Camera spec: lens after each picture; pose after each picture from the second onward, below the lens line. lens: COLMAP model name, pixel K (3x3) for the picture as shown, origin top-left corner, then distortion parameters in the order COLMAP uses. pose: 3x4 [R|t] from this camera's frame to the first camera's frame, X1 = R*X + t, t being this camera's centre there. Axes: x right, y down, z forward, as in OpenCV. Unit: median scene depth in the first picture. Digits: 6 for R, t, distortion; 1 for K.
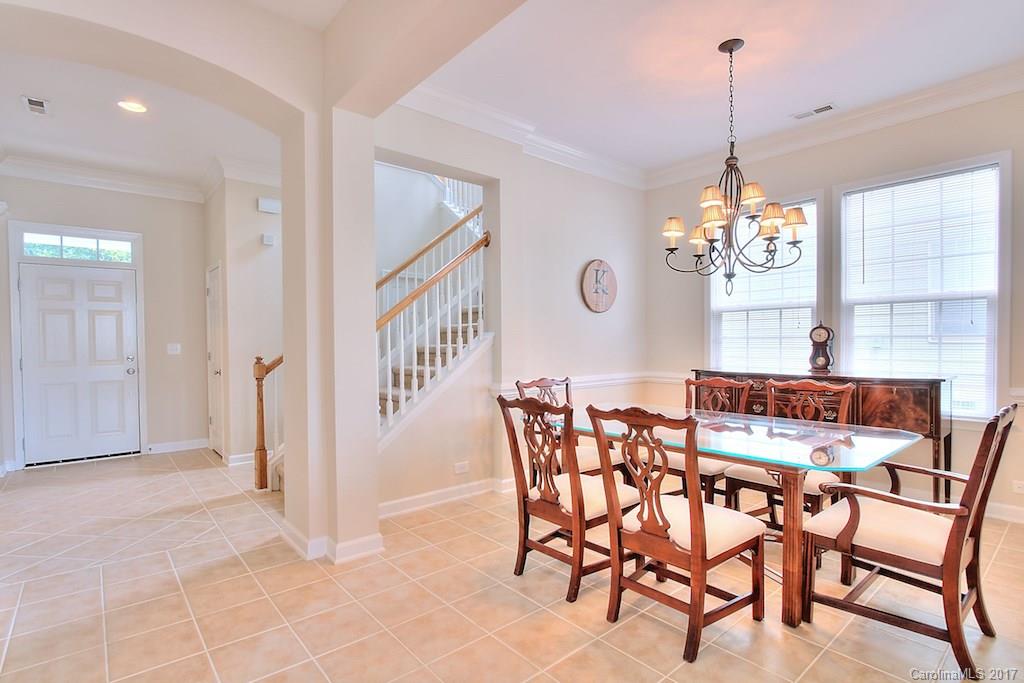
lens RADIAL K [[498.4, 0, 499.8], [0, 498.4, 345.8], [0, 0, 1]] dist [-0.012655, 0.000885]
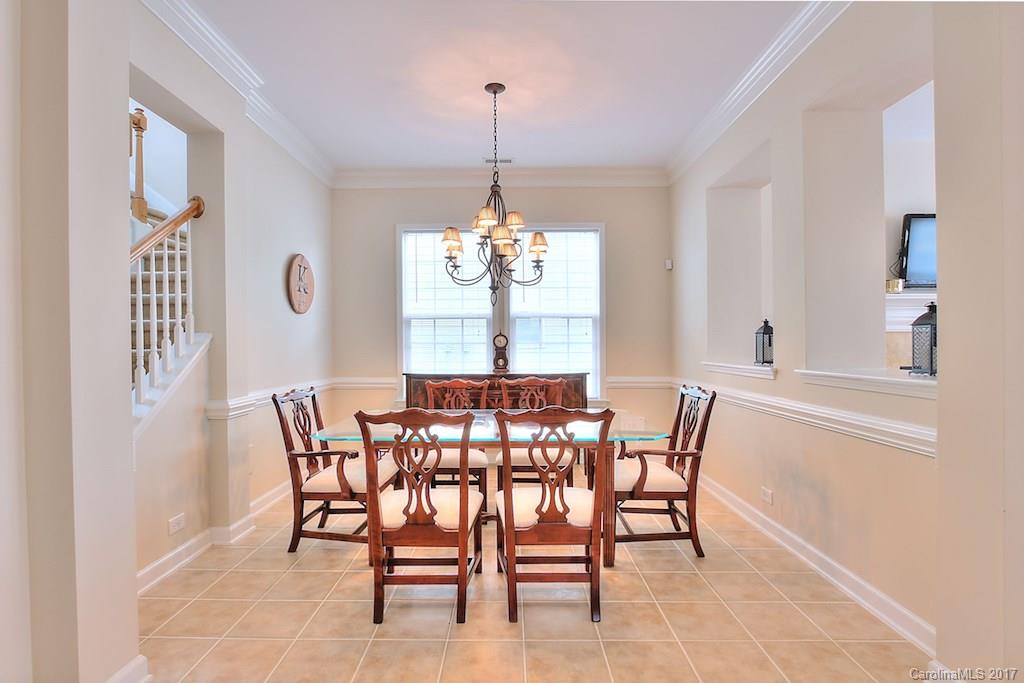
lens RADIAL K [[498.4, 0, 499.8], [0, 498.4, 345.8], [0, 0, 1]] dist [-0.012655, 0.000885]
pose [[0.656564, 0.004211, 0.754259, -0.300289], [0.003626, 0.999955, -0.008738, 0.000088], [-0.754262, 0.008472, 0.656519, 0.186609]]
